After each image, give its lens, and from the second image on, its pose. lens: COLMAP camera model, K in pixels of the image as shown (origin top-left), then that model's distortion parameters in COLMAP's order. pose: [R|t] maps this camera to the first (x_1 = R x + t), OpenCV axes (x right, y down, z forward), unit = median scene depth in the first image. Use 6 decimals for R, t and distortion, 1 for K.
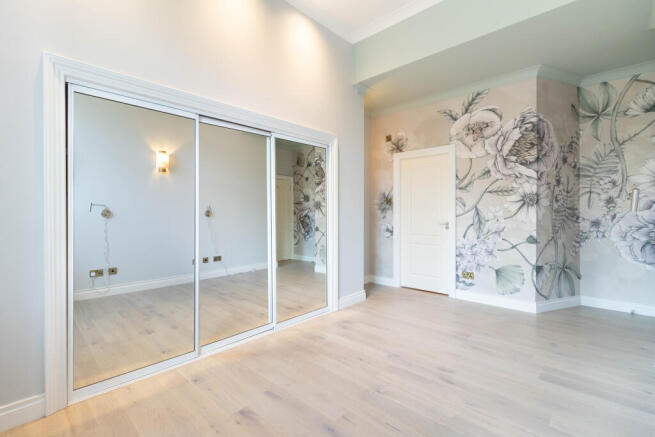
lens RADIAL K [[300.9, 0, 330.3], [0, 300.9, 217.8], [0, 0, 1]] dist [0.002919, 0.001051]
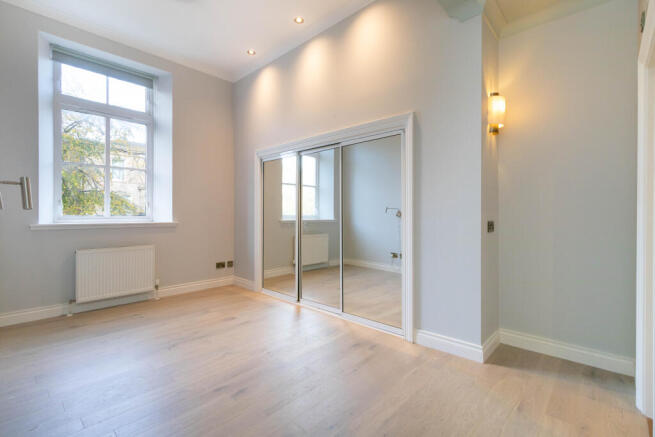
lens RADIAL K [[300.9, 0, 326.7], [0, 300.9, 217.4], [0, 0, 1]] dist [0.002919, 0.001051]
pose [[-0.016188, 0.011389, -0.999804, 0.864960], [-0.027888, 0.999541, 0.011838, -0.009318], [0.999480, 0.028074, -0.015862, 0.875307]]
